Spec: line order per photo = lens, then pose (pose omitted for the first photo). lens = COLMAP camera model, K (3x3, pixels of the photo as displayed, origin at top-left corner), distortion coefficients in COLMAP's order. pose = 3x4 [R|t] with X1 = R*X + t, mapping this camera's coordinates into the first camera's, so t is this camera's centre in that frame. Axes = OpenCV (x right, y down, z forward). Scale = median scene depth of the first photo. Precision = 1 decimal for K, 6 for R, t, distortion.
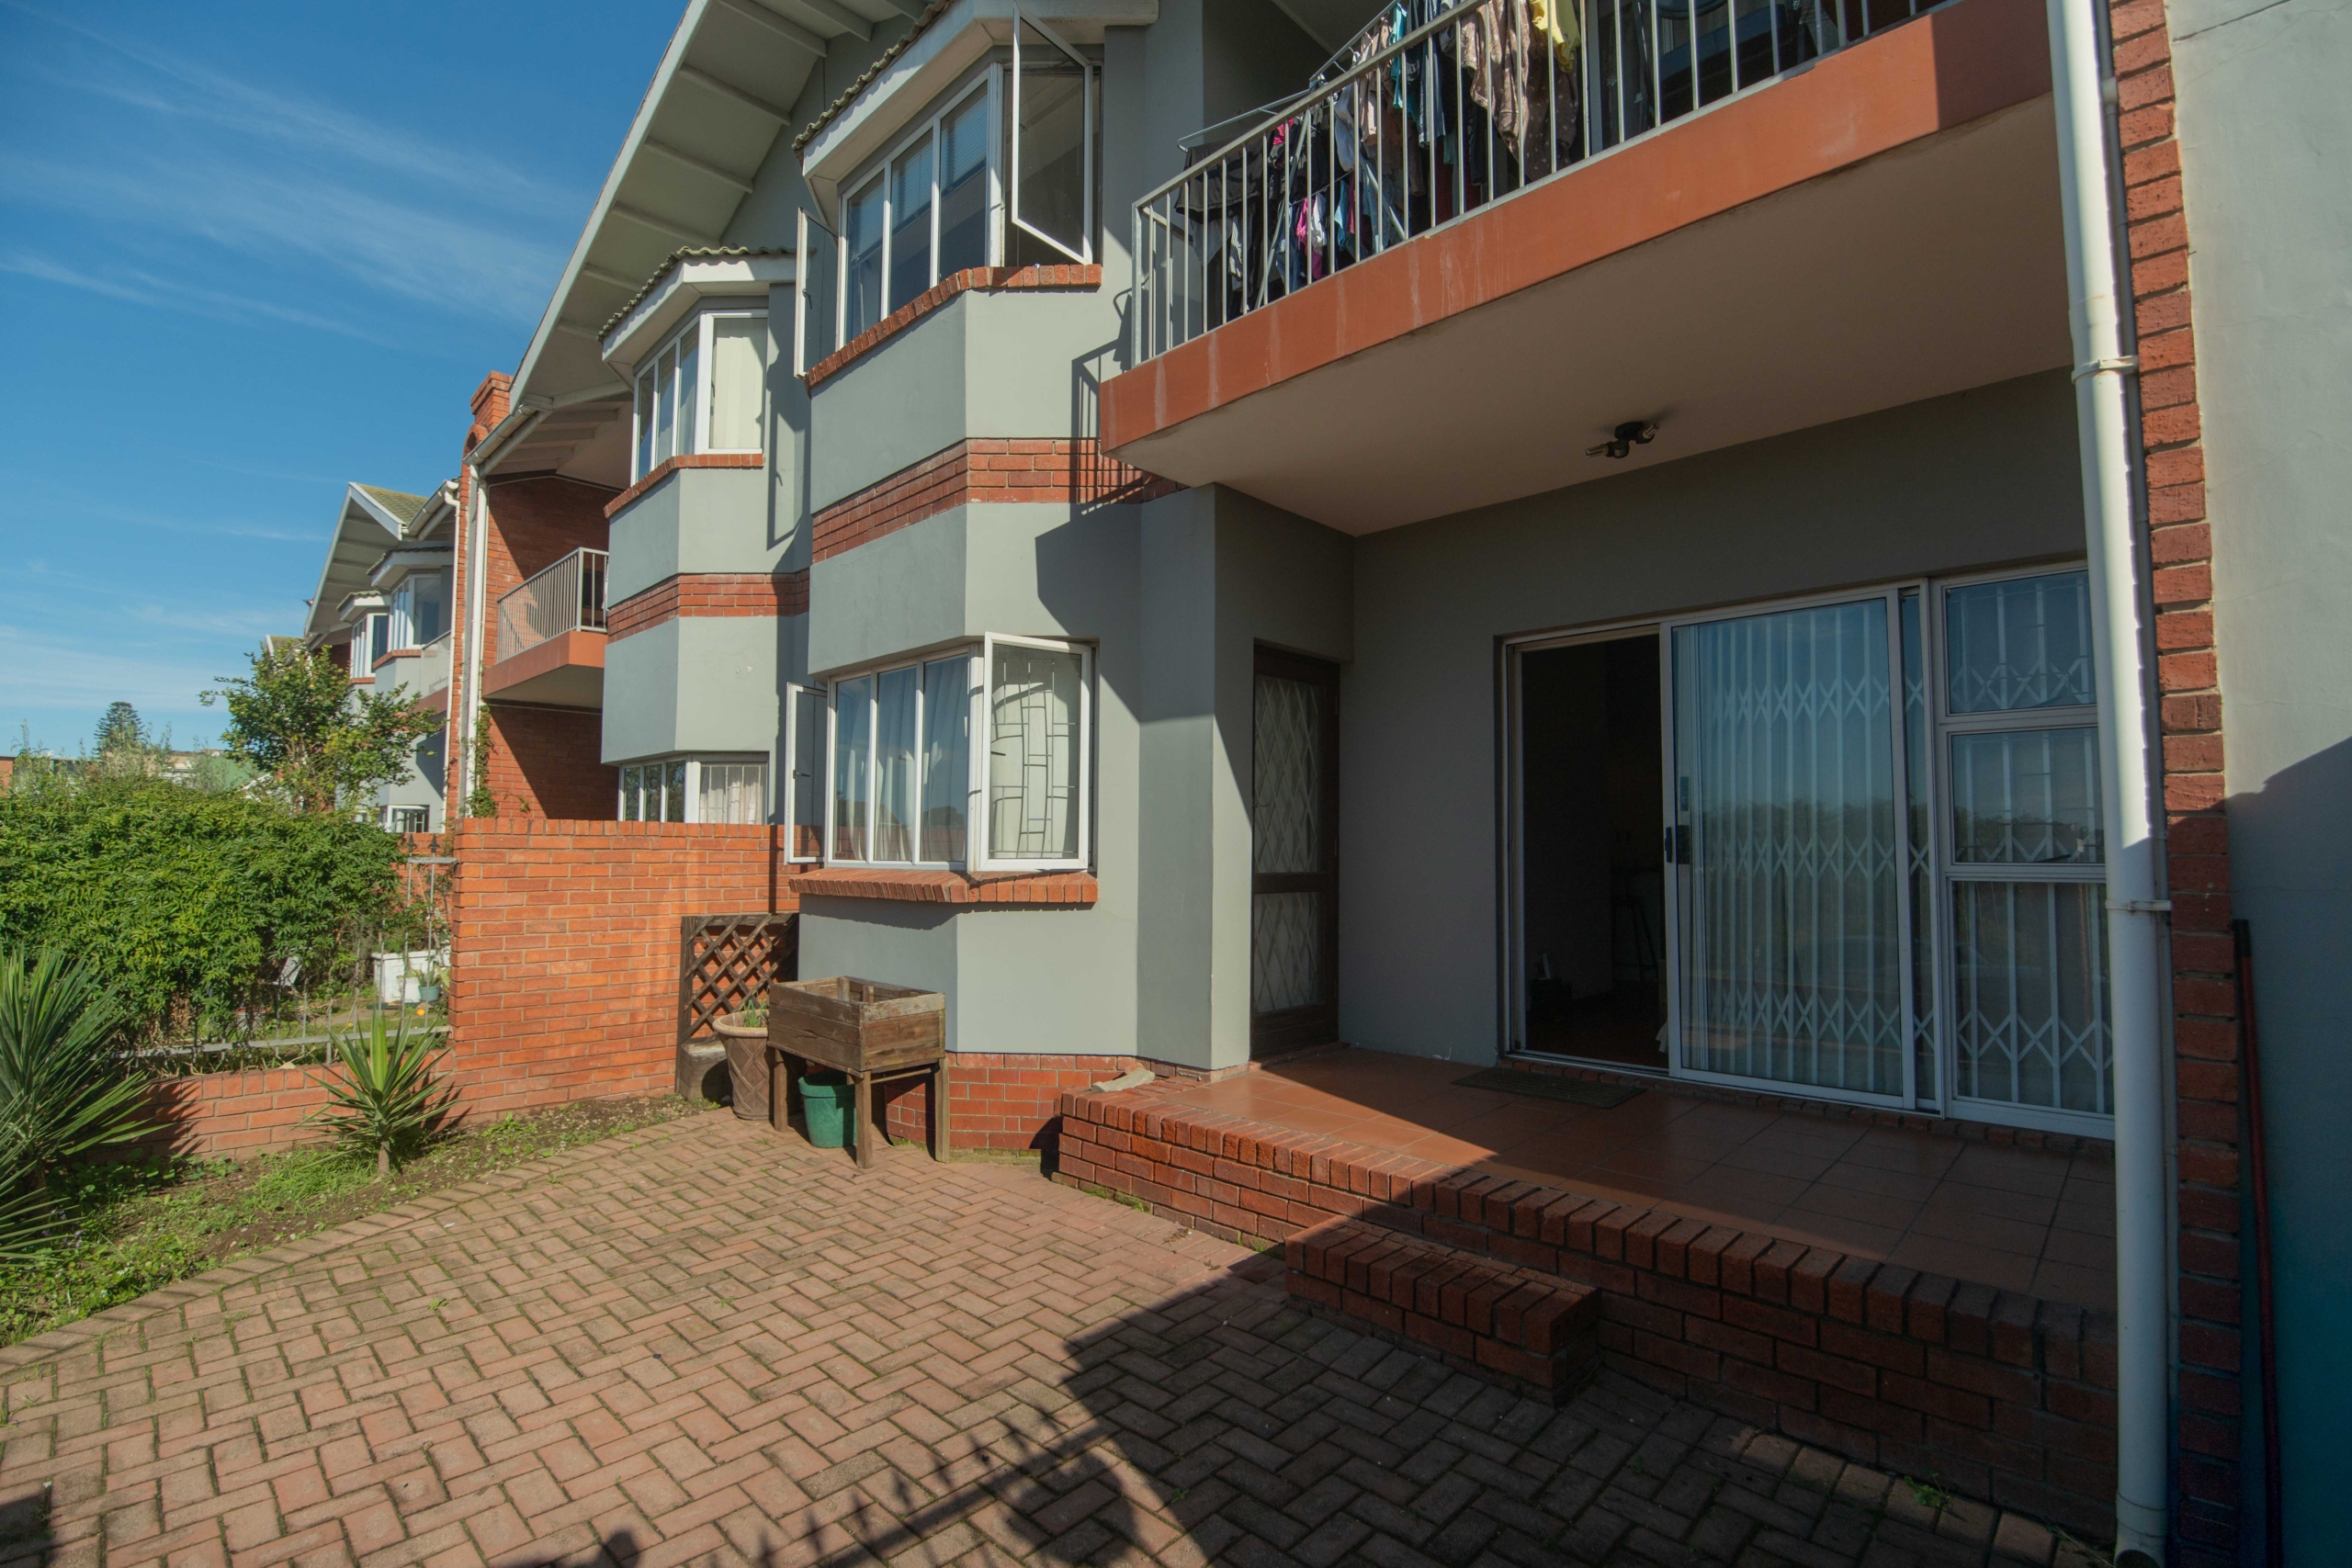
lens RADIAL K [[1045.4, 0, 1178.0], [0, 1045.4, 803.5], [0, 0, 1]] dist [-0.011499, -0.000387]
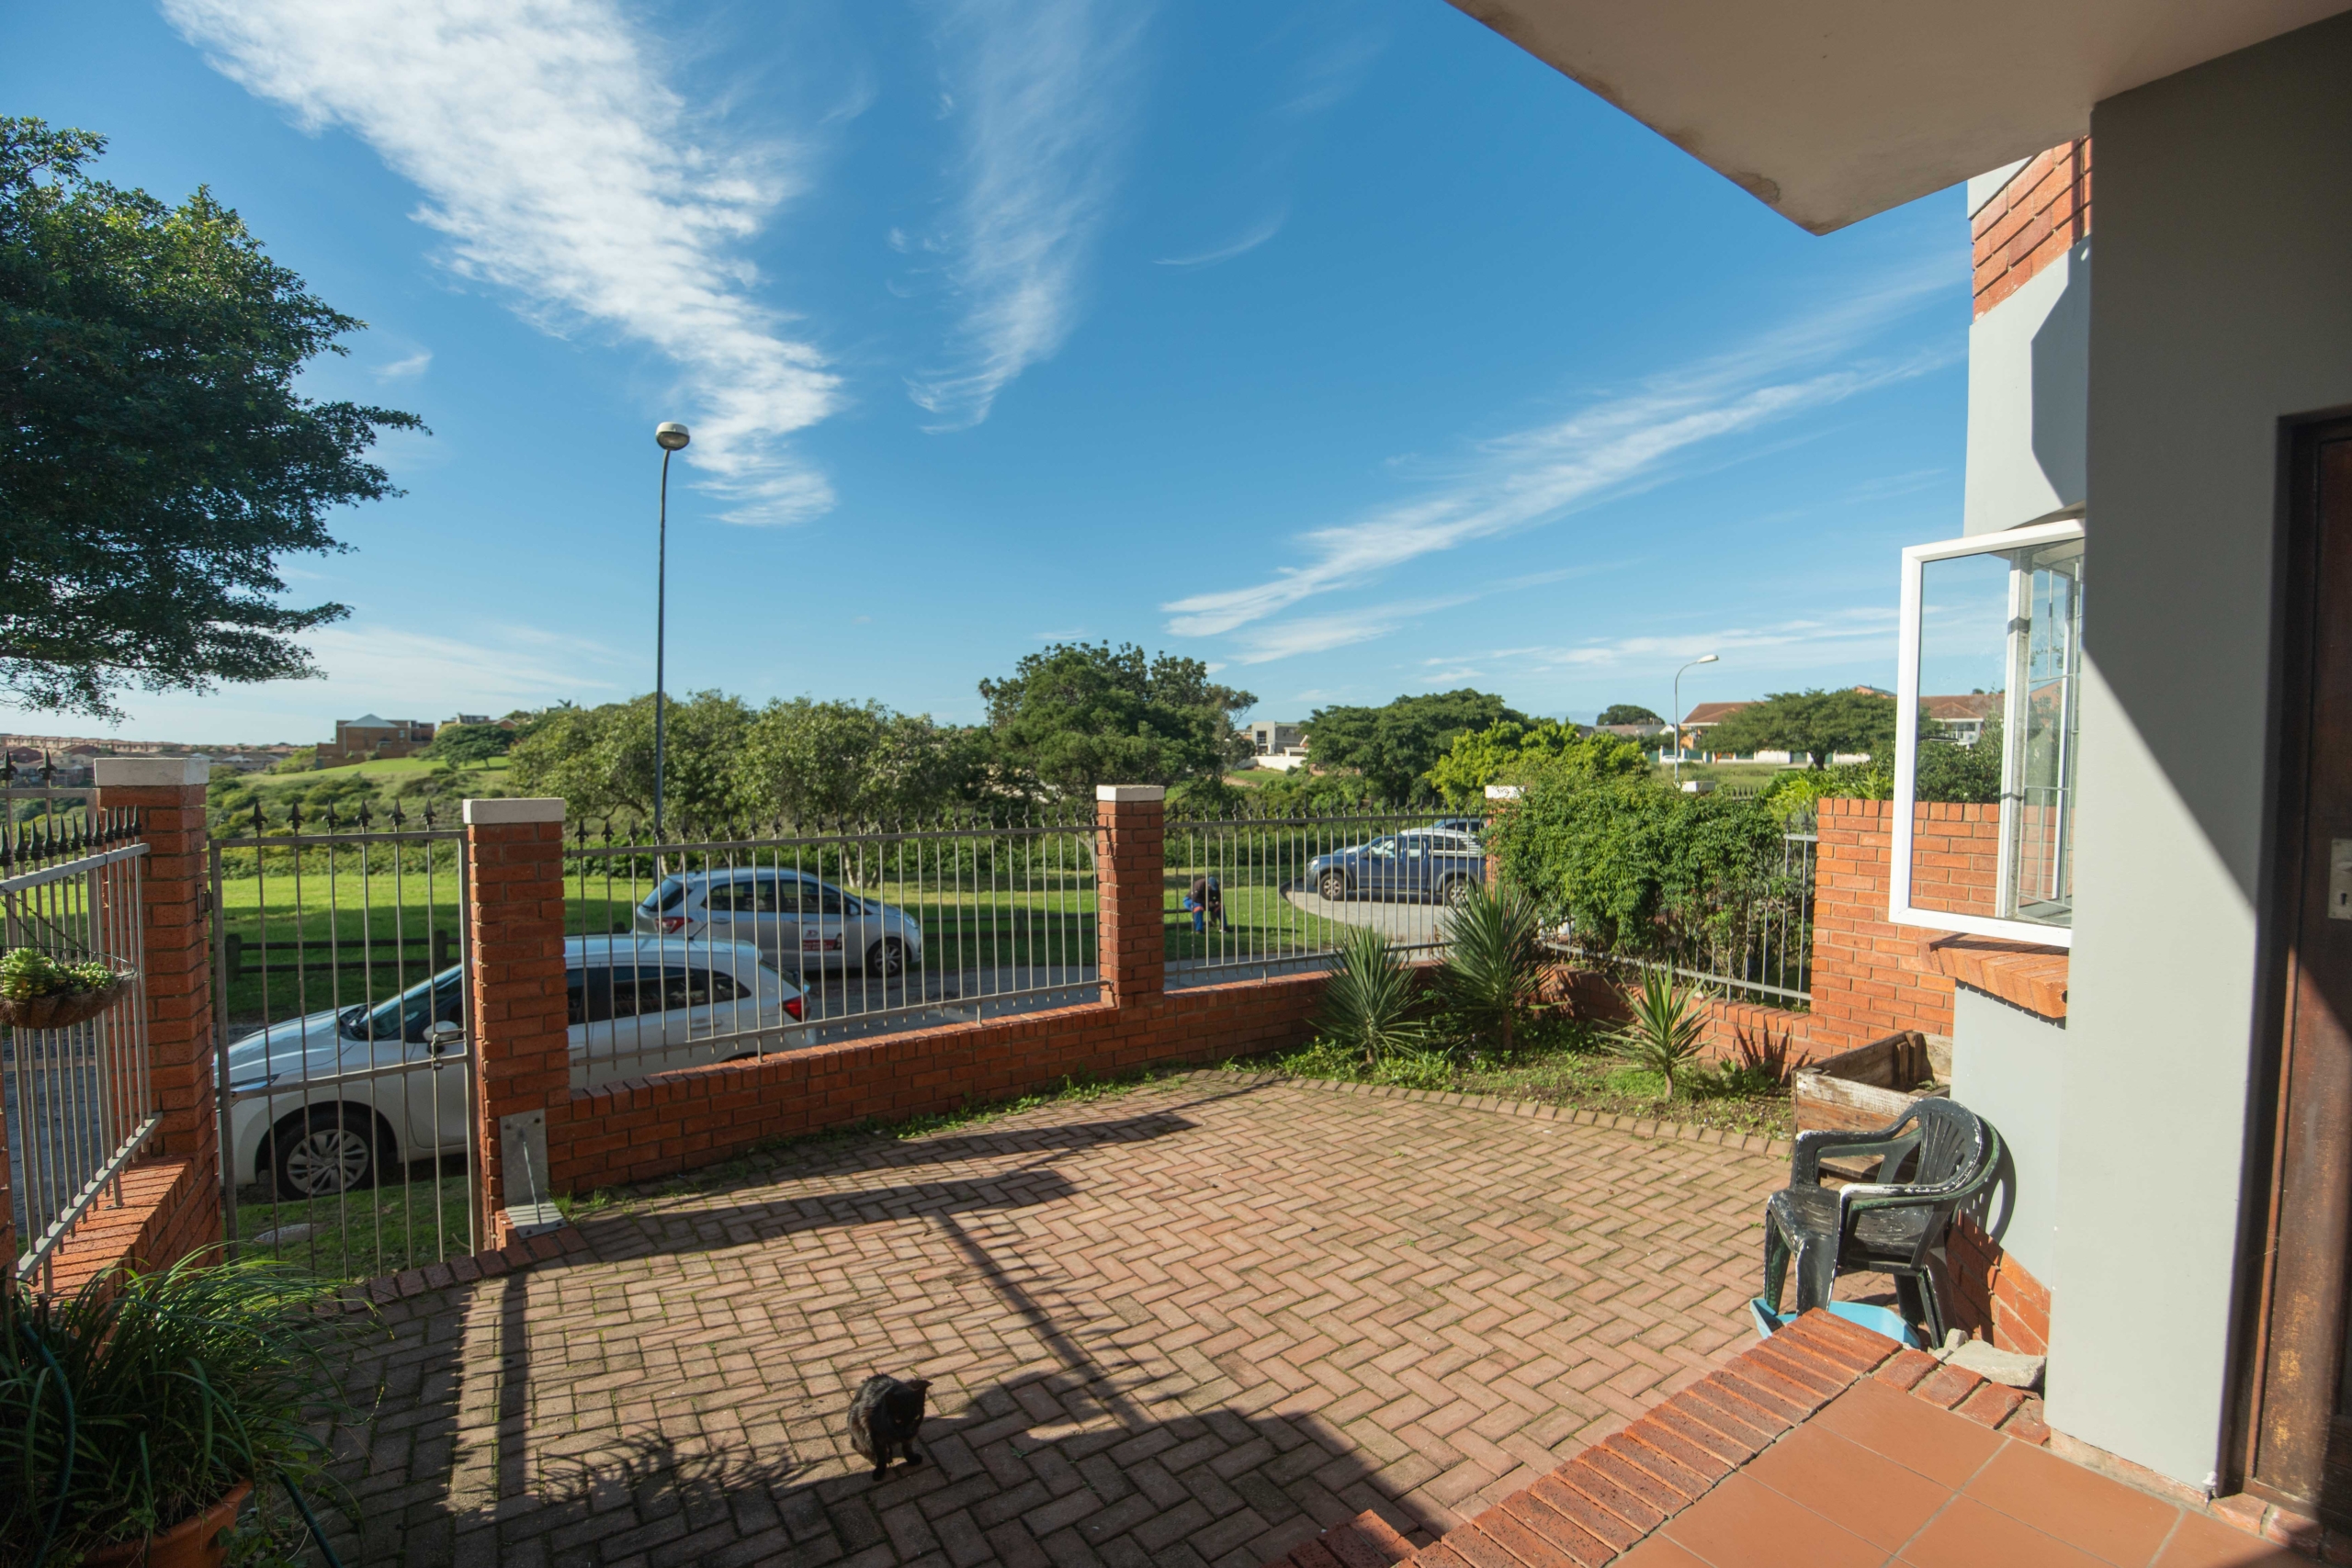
lens RADIAL K [[1045.4, 0, 1178.0], [0, 1045.4, 803.5], [0, 0, 1]] dist [-0.011499, -0.000387]
pose [[-0.205749, 0.041784, -0.977712, 0.917009], [0.042628, 0.998522, 0.033703, -0.085958], [0.977676, -0.034743, -0.207227, 1.221502]]
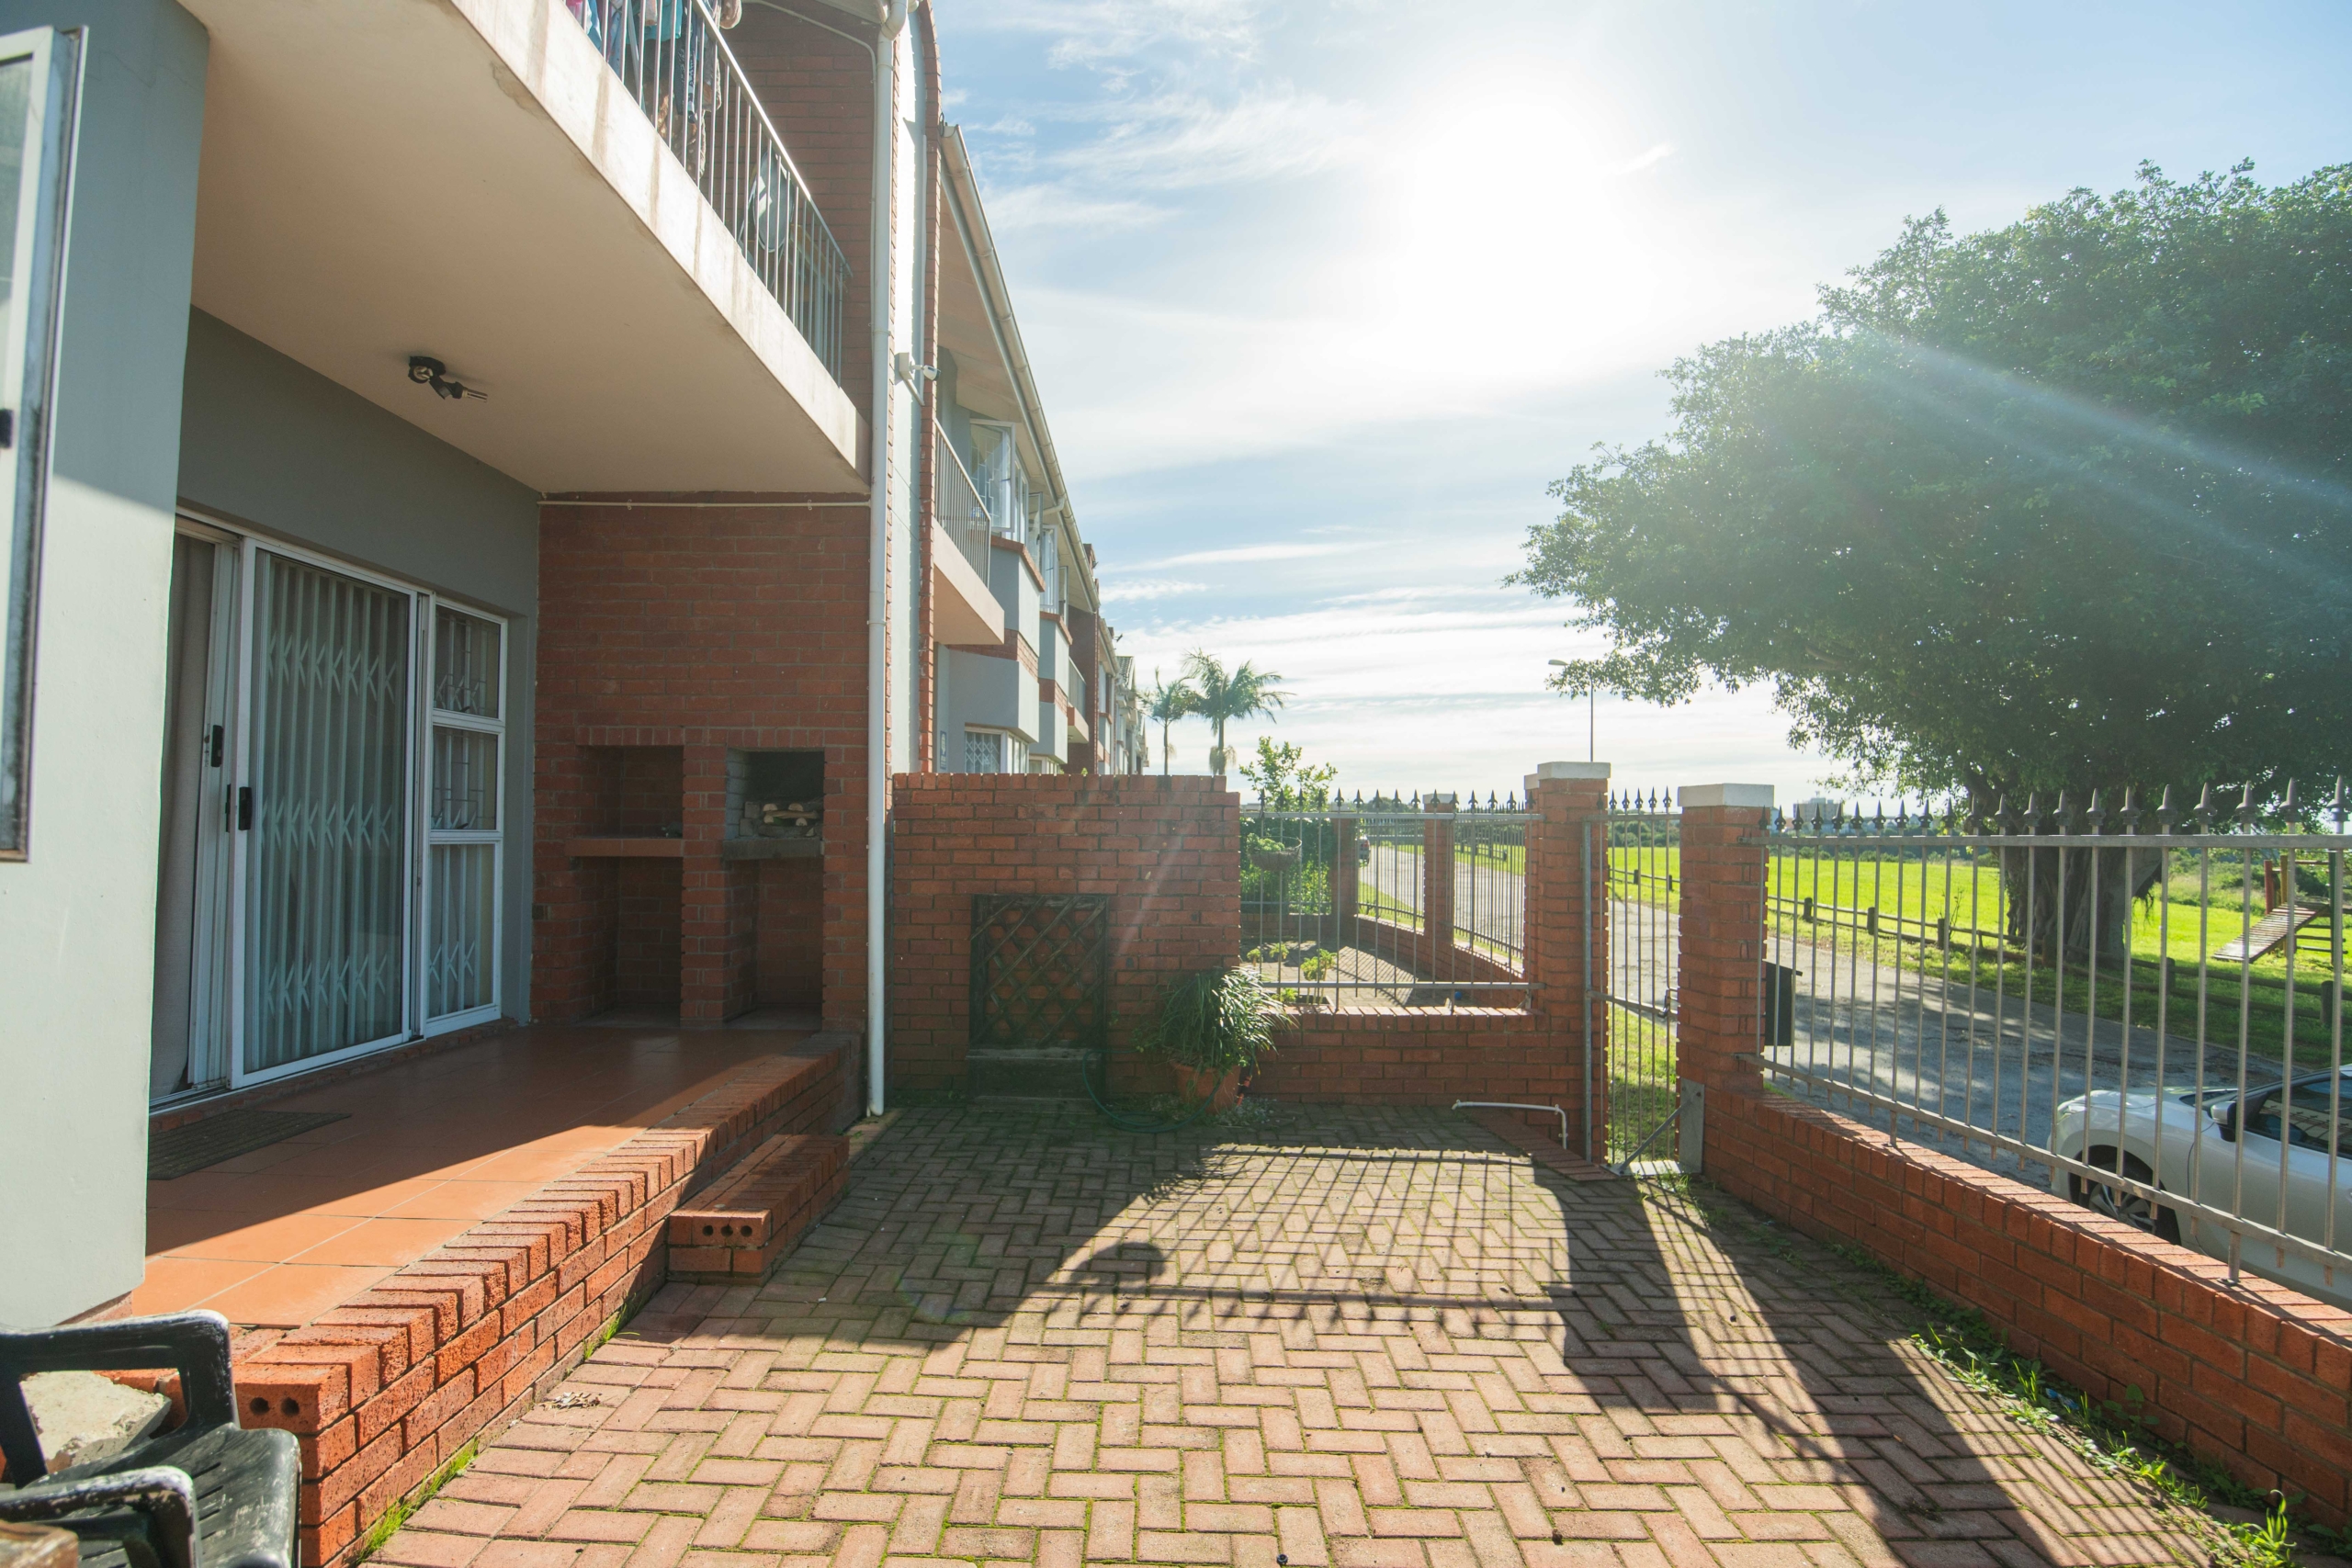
lens RADIAL K [[1045.4, 0, 1178.0], [0, 1045.4, 803.5], [0, 0, 1]] dist [-0.011499, -0.000387]
pose [[-0.701266, 0.015914, 0.712722, -1.024614], [-0.043475, 0.996935, -0.065036, 0.093445], [-0.711573, -0.076593, -0.698425, 1.694440]]
